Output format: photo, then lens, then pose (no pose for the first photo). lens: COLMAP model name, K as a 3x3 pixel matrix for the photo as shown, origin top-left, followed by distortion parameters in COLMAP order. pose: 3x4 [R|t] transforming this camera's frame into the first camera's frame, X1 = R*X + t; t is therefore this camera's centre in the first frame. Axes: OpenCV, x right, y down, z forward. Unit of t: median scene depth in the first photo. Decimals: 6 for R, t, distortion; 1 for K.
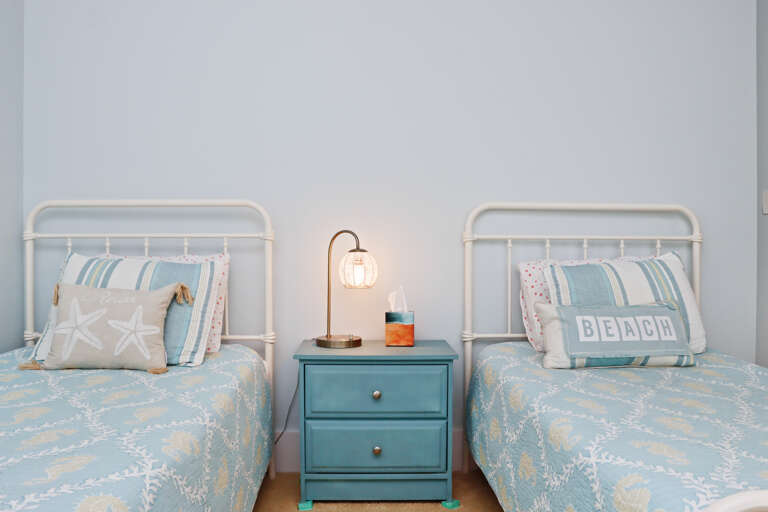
lens RADIAL K [[649.6, 0, 384.0], [0, 649.6, 256.0], [0, 0, 1]] dist [-0.199970, 0.003964]
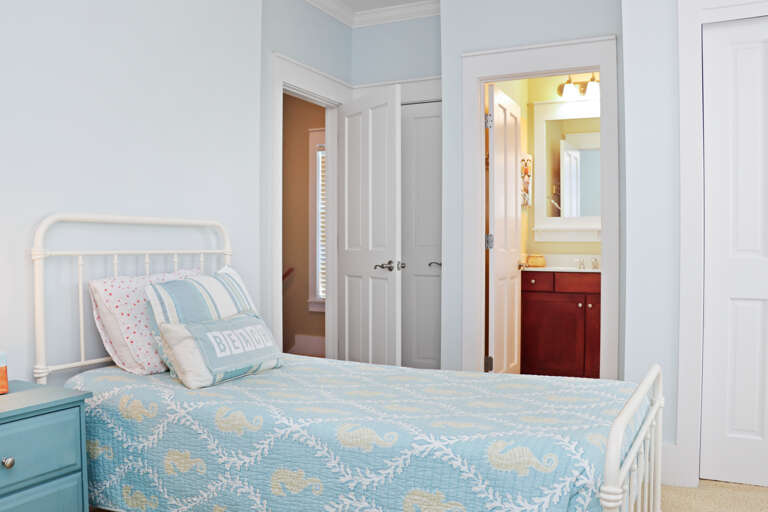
lens RADIAL K [[657.4, 0, 384.0], [0, 657.4, 256.0], [0, 0, 1]] dist [-0.106572, 0.009826]
pose [[0.484025, -0.015679, 0.874914, -0.440473], [0.013847, 0.999852, 0.010258, -0.032894], [-0.874945, 0.007150, 0.484170, 0.238883]]
